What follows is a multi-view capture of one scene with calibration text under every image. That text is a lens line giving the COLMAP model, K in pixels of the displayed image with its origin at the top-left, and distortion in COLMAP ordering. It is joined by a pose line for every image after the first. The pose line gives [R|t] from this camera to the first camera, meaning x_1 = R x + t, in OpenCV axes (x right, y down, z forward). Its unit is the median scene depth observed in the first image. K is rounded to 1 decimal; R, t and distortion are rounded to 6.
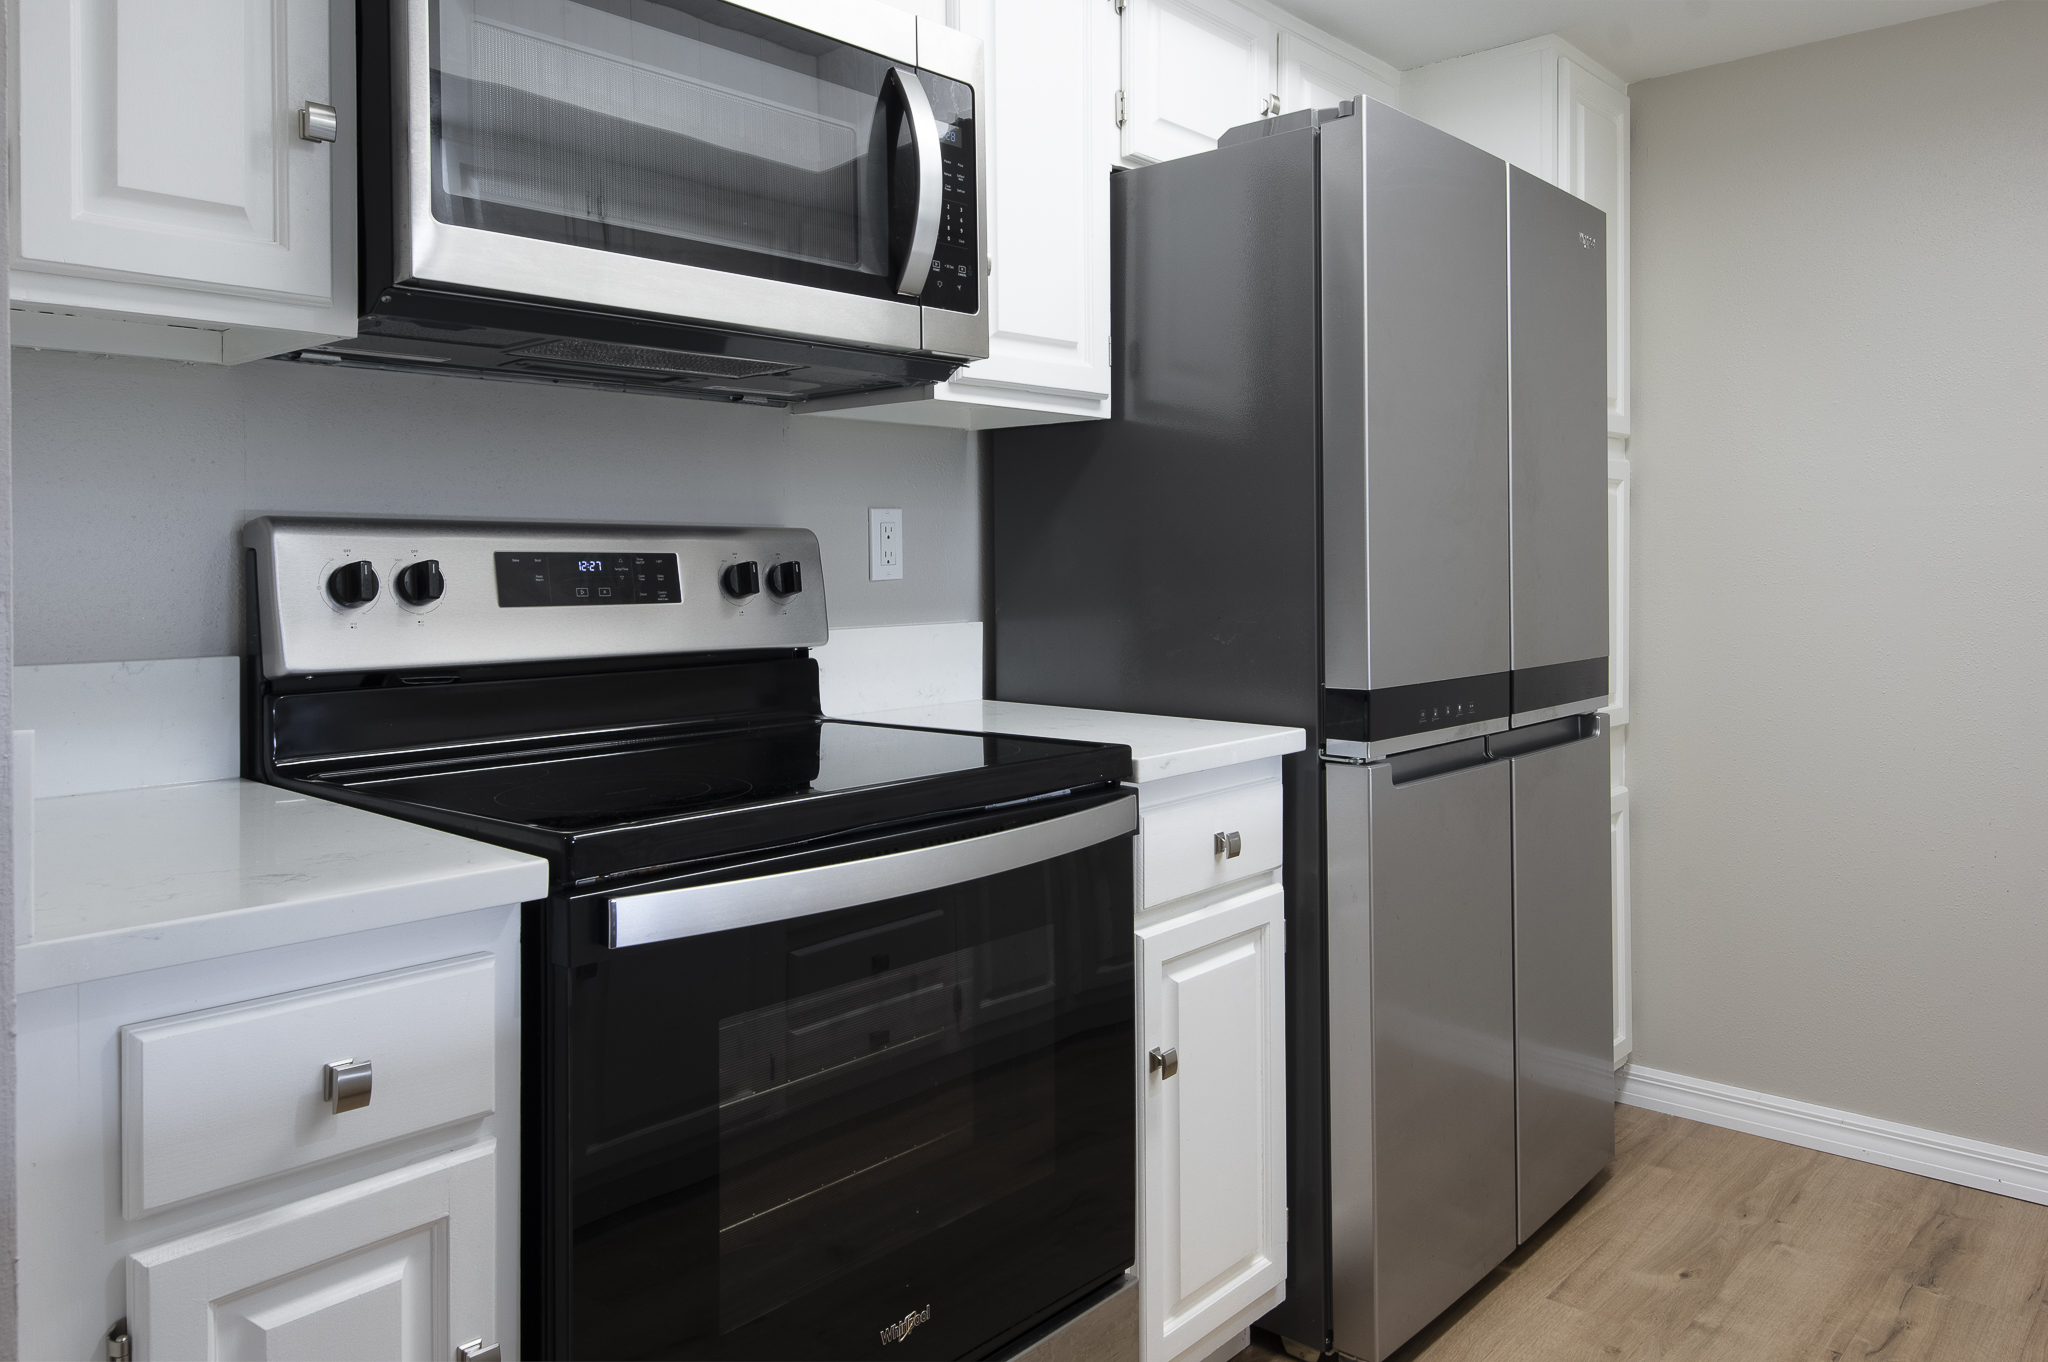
lens RADIAL K [[1468.0, 0, 1021.7], [0, 1468.0, 553.7], [0, 0, 1]] dist [0.030083, -0.009377]
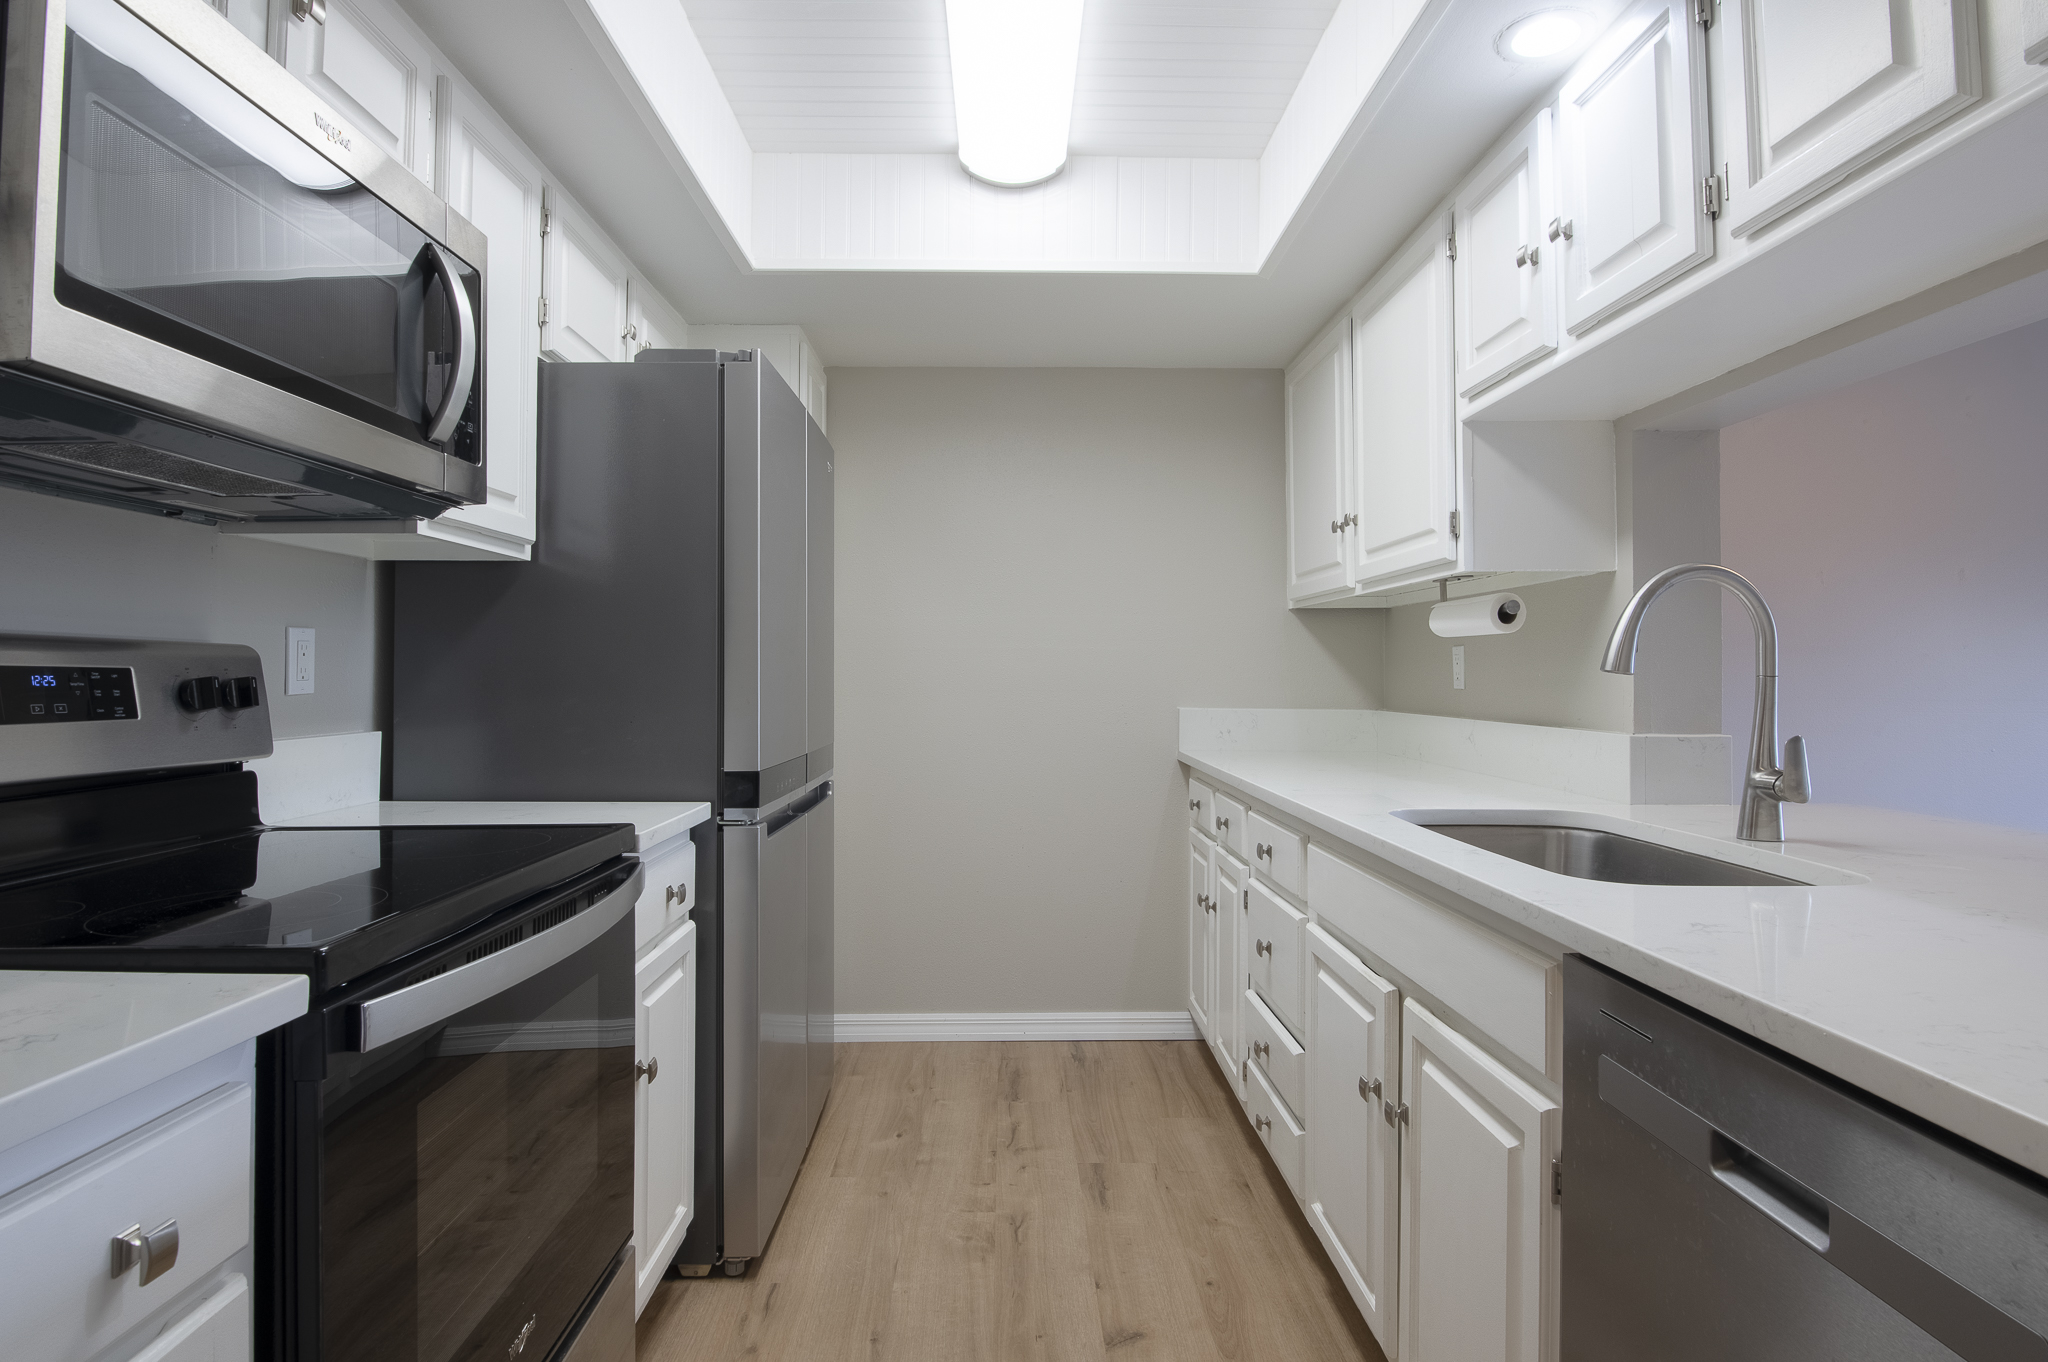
lens RADIAL K [[1075.5, 0, 1023.1], [0, 1075.5, 636.7], [0, 0, 1]] dist [0.000659, -0.000366]
pose [[0.734985, 0.030343, 0.677404, -0.264307], [-0.007764, 0.999309, -0.036338, 0.000405], [-0.678038, 0.021448, 0.734713, 0.072816]]
